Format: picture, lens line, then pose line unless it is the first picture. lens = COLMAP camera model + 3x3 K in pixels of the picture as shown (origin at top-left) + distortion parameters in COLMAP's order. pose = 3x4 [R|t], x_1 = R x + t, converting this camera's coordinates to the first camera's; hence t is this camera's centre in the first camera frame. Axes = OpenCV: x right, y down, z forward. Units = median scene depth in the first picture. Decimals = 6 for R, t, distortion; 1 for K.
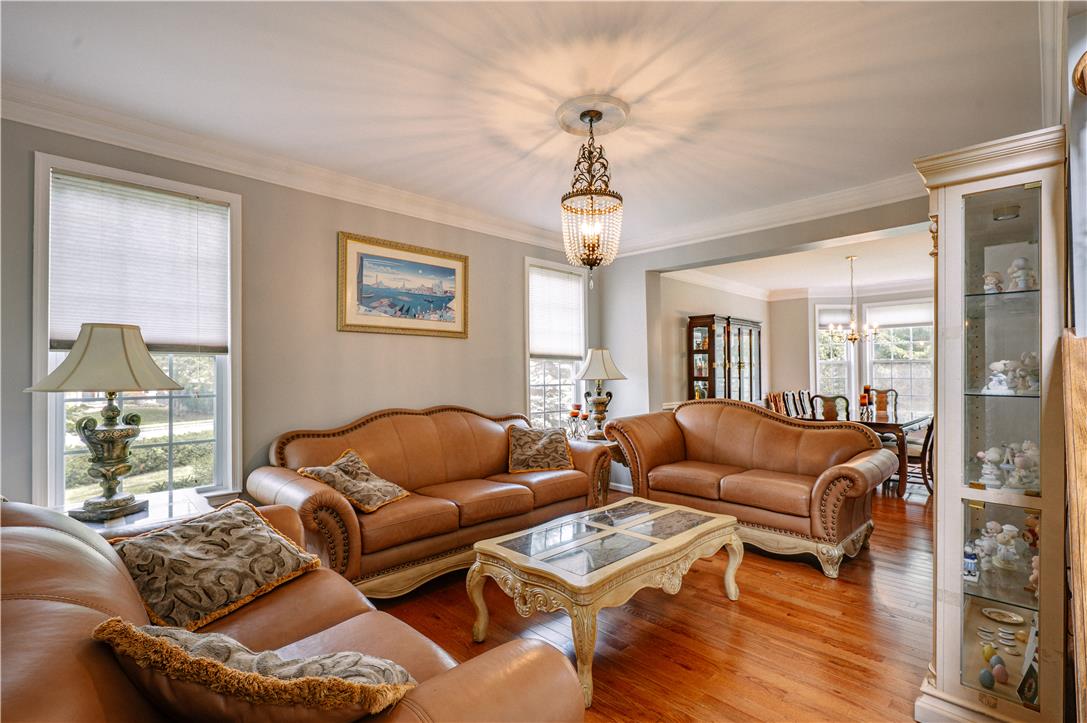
lens RADIAL K [[499.4, 0, 546.4], [0, 499.4, 364.3], [0, 0, 1]] dist [0.000487, 0.000422]
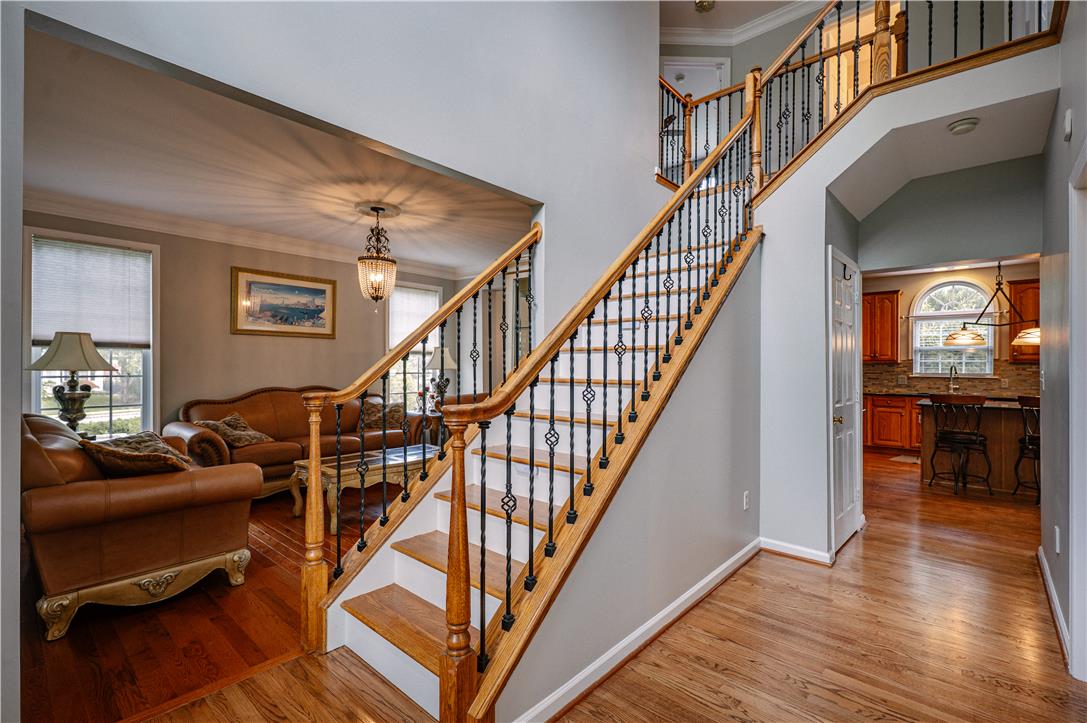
lens RADIAL K [[492.5, 0, 546.0], [0, 492.5, 364.9], [0, 0, 1]] dist [-0.000982, 0.000271]
pose [[0.997570, 0.011249, 0.068751, 0.506822], [-0.012295, 0.999815, 0.014814, -0.009894], [-0.068572, -0.015623, 0.997524, -0.638216]]
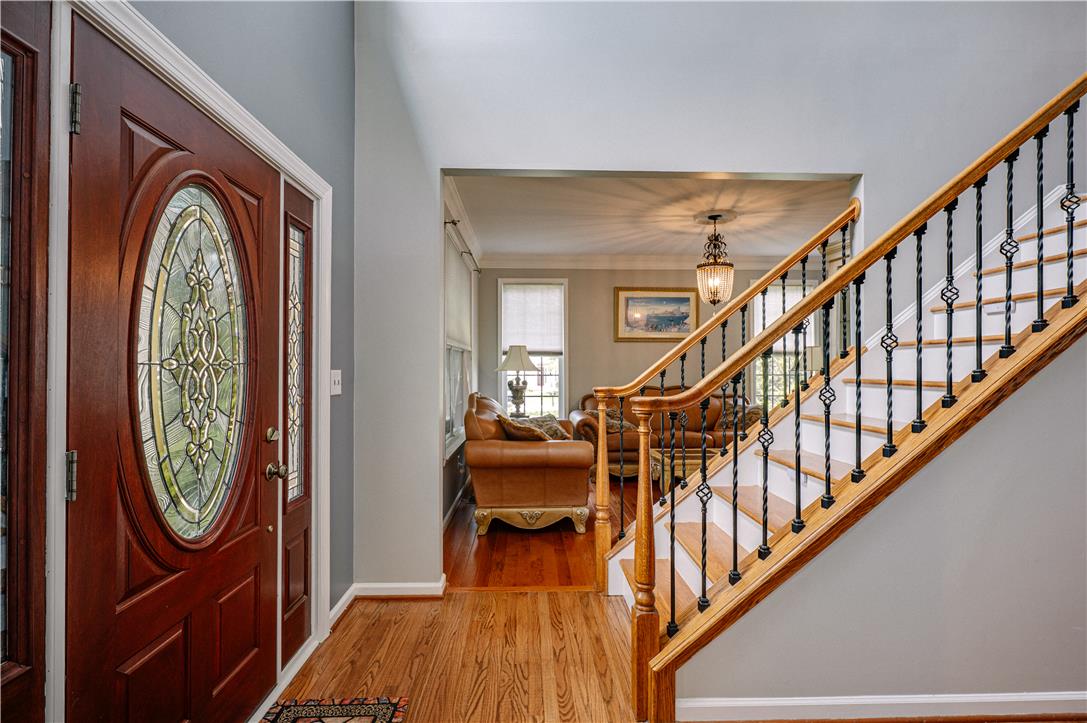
lens RADIAL K [[503.3, 0, 541.9], [0, 503.3, 364.1], [0, 0, 1]] dist [-0.001860, -0.000128]
pose [[0.734239, 0.001522, -0.678889, 0.782917], [0.006581, 0.999935, 0.009359, -0.005036], [0.678859, -0.011340, 0.734181, -0.655103]]
